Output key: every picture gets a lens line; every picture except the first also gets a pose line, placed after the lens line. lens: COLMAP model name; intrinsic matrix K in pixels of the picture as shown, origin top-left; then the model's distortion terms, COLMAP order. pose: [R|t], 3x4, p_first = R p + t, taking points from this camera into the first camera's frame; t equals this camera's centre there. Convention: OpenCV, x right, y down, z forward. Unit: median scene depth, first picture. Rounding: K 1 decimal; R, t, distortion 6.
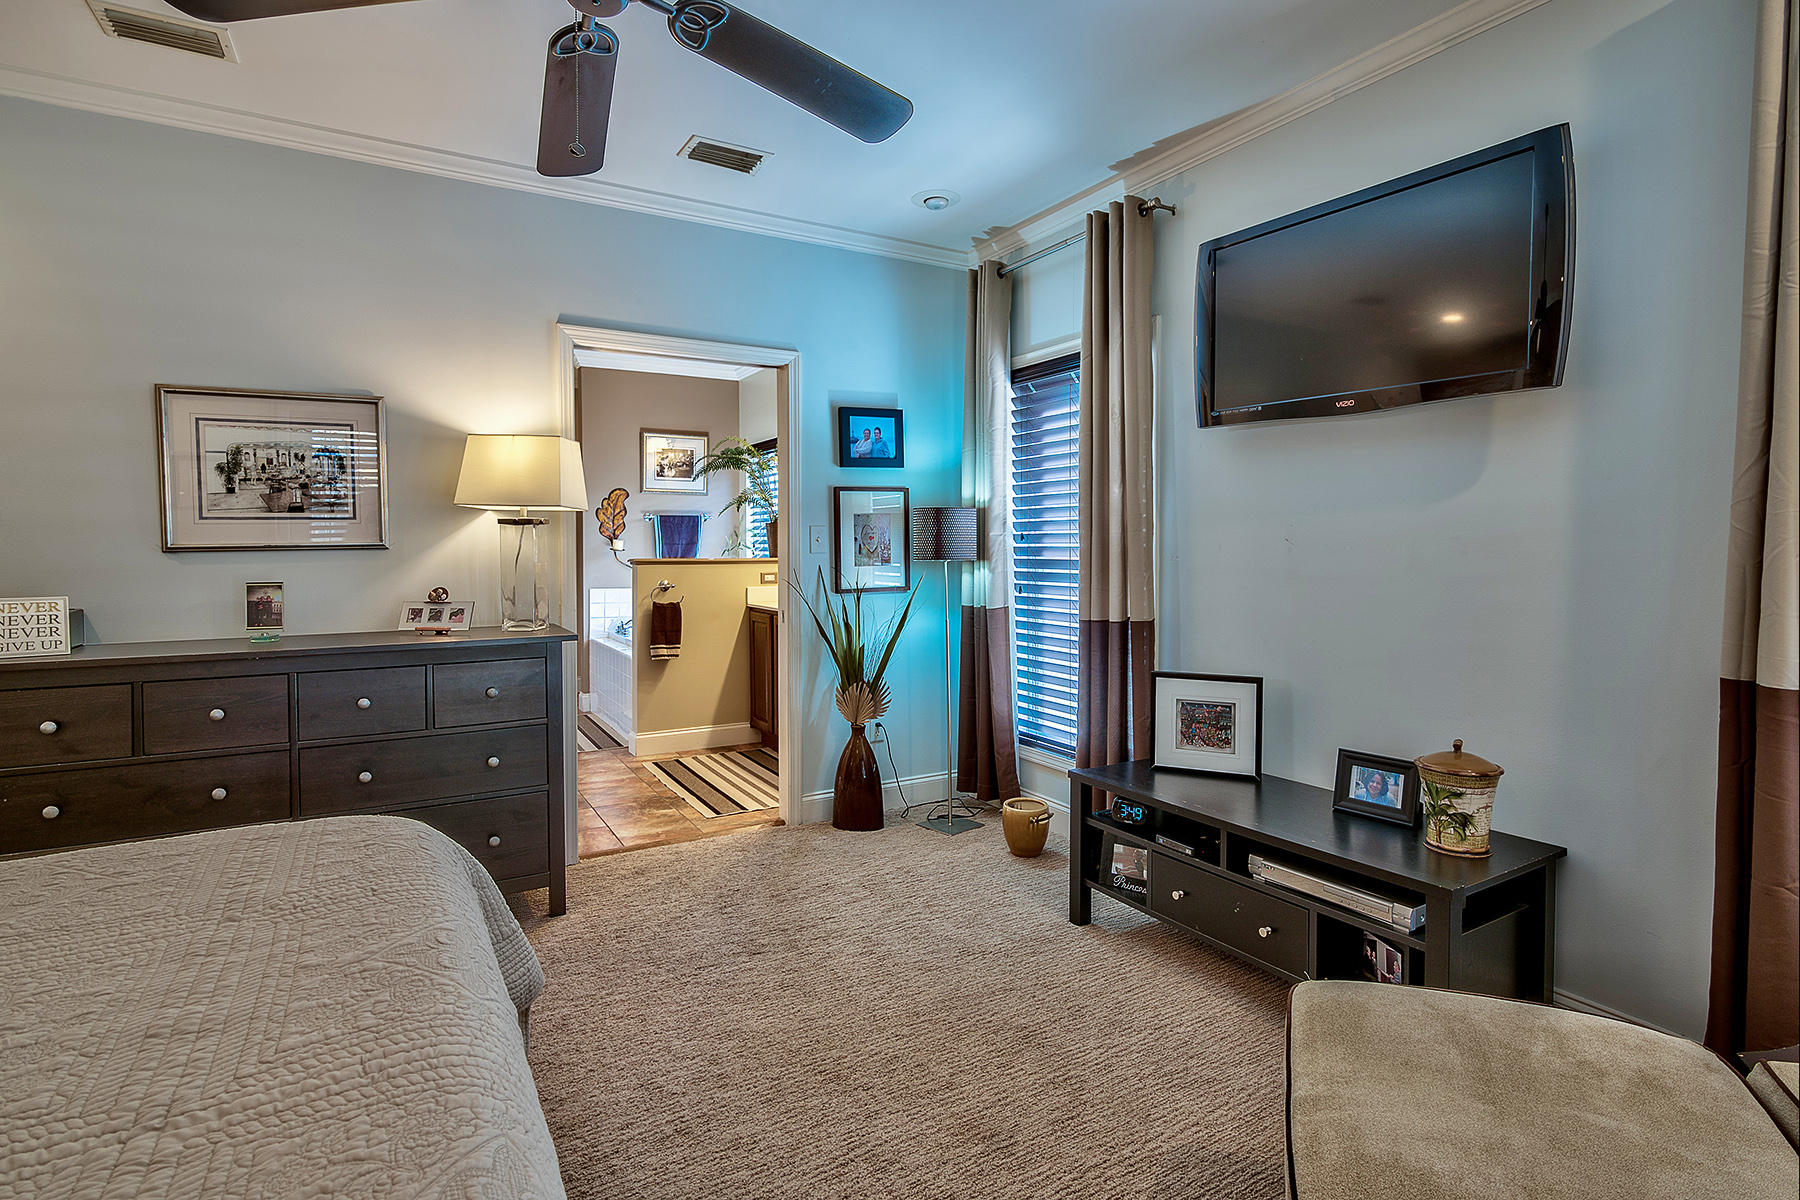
lens RADIAL K [[881.6, 0, 901.9], [0, 881.6, 574.6], [0, 0, 1]] dist [-0.002922, -0.000756]
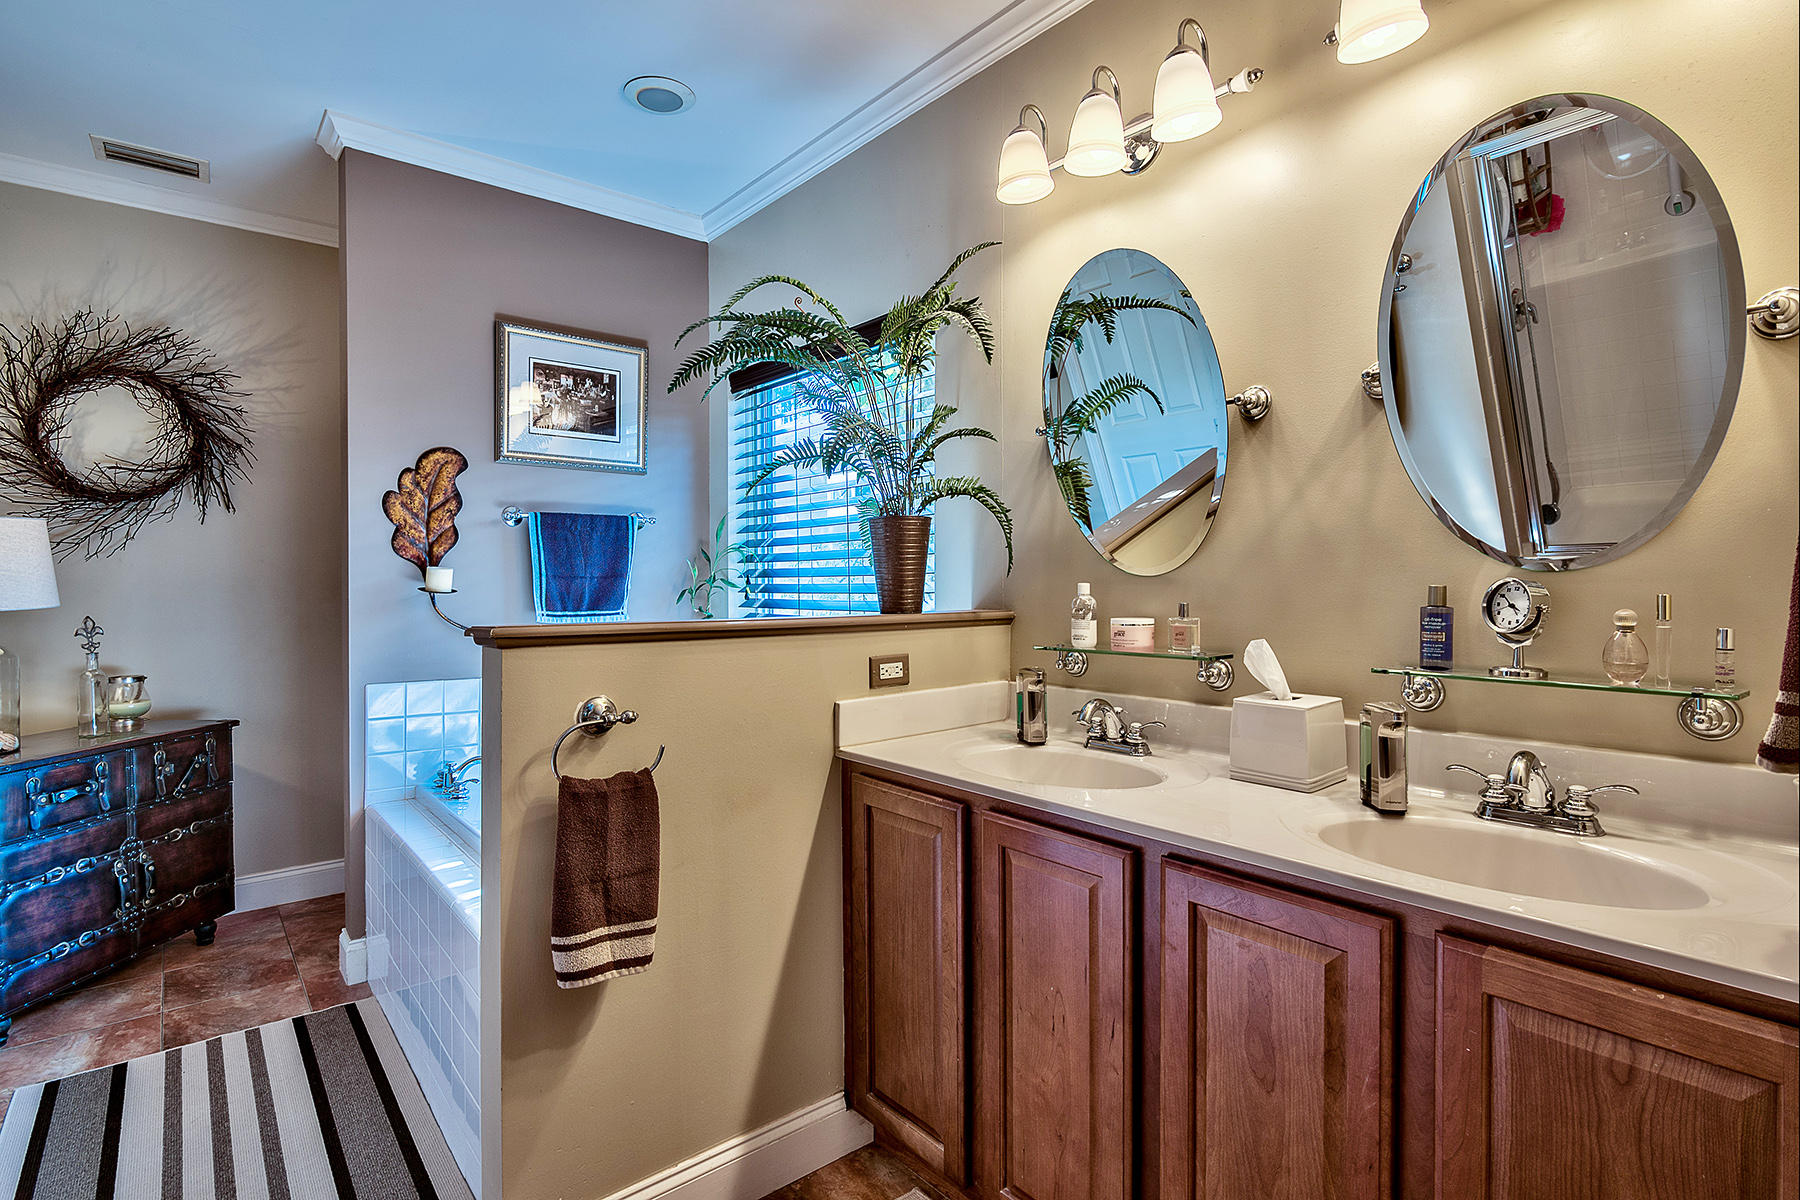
lens RADIAL K [[868.3, 0, 910.0], [0, 868.3, 597.1], [0, 0, 1]] dist [-0.008467, -0.000036]
pose [[0.985197, -0.005223, 0.171346, -0.171444], [0.007477, 0.999894, -0.012512, -0.018153], [-0.171263, 0.013607, 0.985131, 0.553285]]
